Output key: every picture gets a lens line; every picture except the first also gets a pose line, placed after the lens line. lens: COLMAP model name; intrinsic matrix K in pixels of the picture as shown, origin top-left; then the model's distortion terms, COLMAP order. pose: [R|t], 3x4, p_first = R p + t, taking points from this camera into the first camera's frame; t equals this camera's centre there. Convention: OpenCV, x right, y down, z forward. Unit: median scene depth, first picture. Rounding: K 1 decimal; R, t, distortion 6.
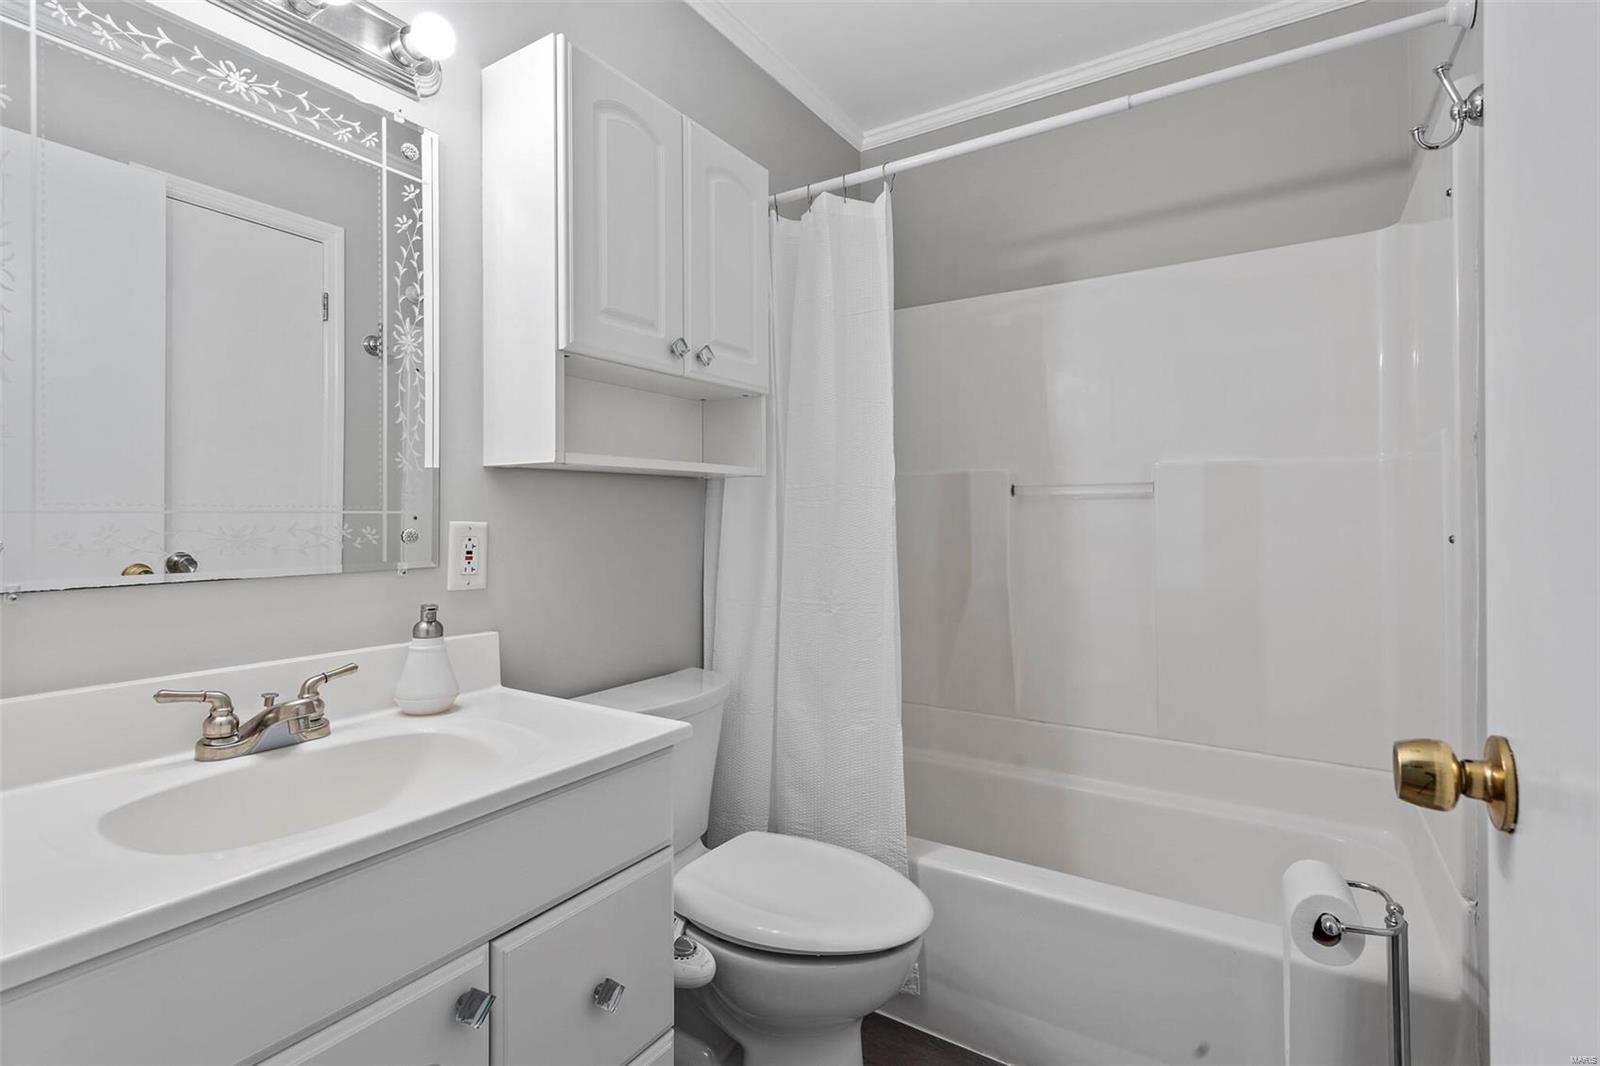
lens RADIAL K [[765.3, 0, 796.3], [0, 765.3, 500.1], [0, 0, 1]] dist [0.007031, -0.000173]
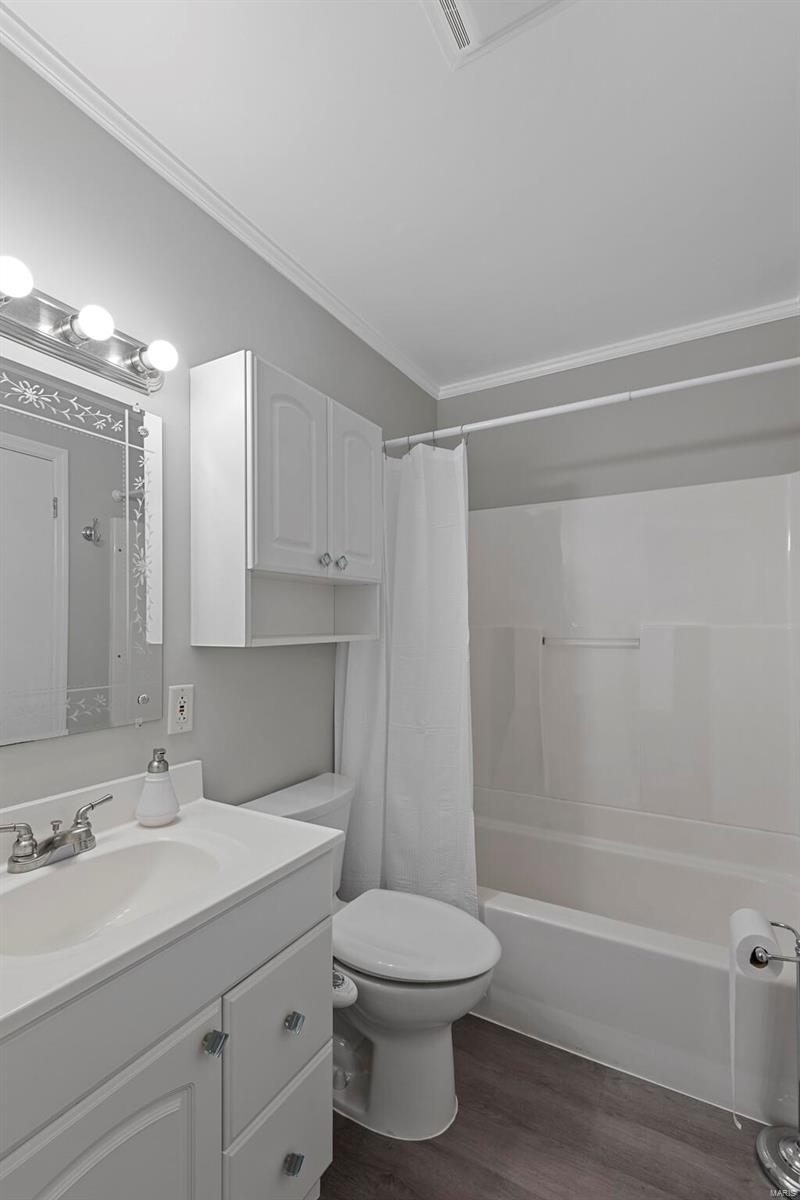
lens RADIAL K [[549.7, 0, 403.7], [0, 549.7, 619.9], [0, 0, 1]] dist [0.004792, 0.000580]
pose [[0.998624, 0.001645, 0.052422, -0.065867], [-0.001963, 0.999980, 0.006008, -0.101641], [-0.052411, -0.006102, 0.998607, -0.050973]]
